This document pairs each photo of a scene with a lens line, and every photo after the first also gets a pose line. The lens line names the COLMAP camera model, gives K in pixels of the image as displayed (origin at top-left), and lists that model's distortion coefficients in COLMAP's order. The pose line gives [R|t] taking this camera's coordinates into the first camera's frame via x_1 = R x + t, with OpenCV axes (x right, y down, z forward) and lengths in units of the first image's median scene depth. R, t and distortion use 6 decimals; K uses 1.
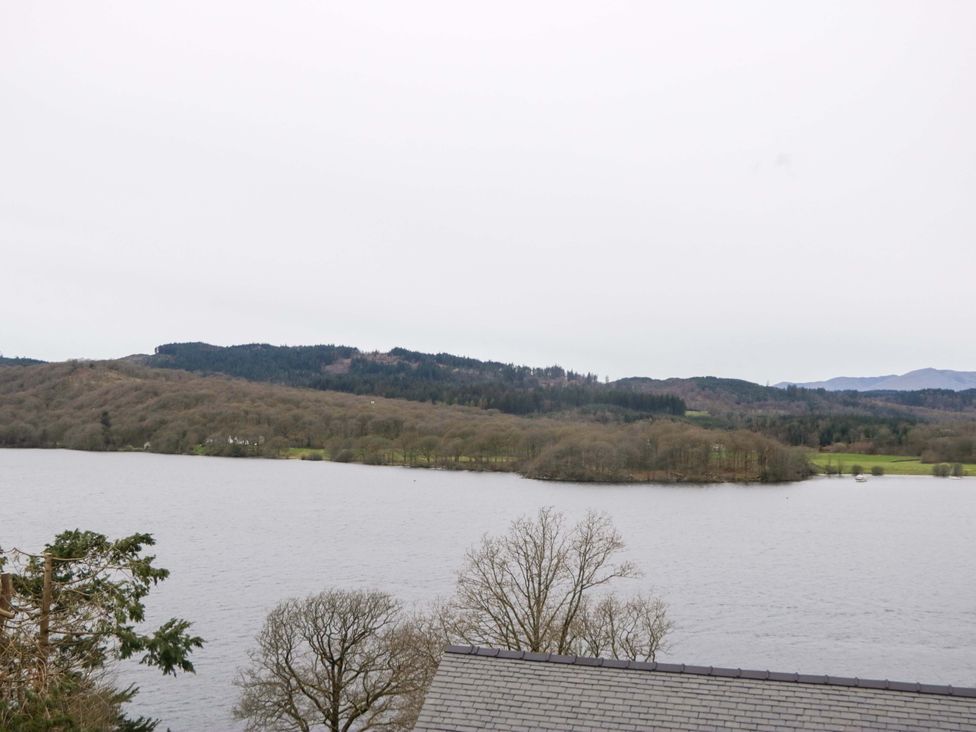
lens RADIAL K [[772.6, 0, 486.6], [0, 772.6, 350.6], [0, 0, 1]] dist [0.004579, -0.001463]
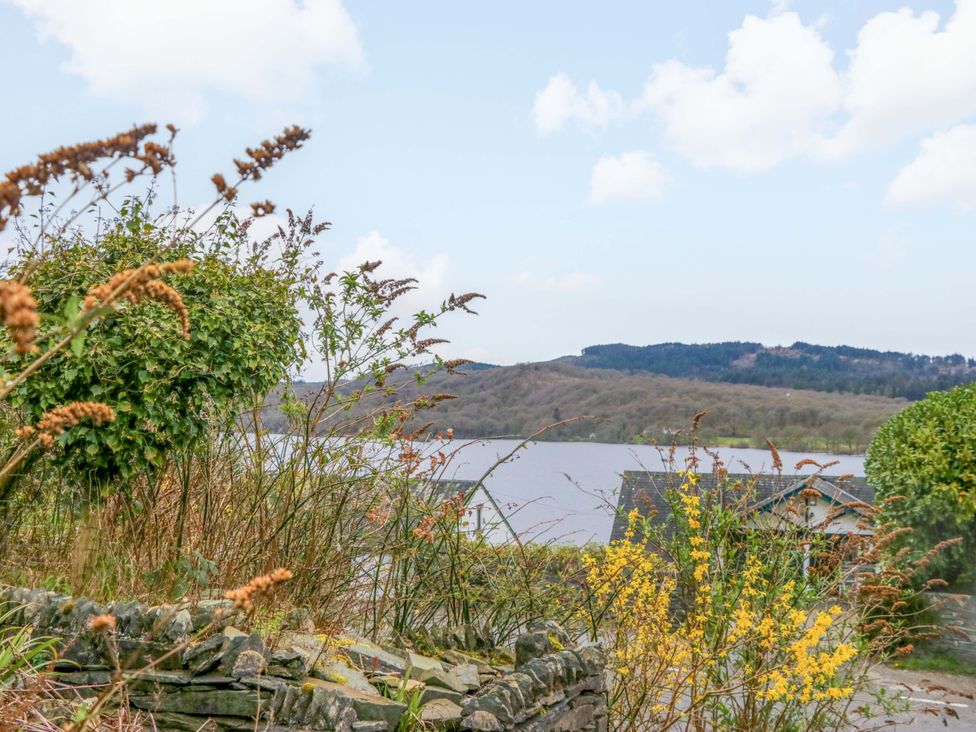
lens RADIAL K [[772.6, 0, 486.6], [0, 772.6, 350.6], [0, 0, 1]] dist [0.004579, -0.001463]
pose [[0.980001, -0.028422, -0.196950, -0.349106], [0.040953, 0.997367, 0.059847, -0.078162], [0.194730, -0.066716, 0.978585, -0.149784]]
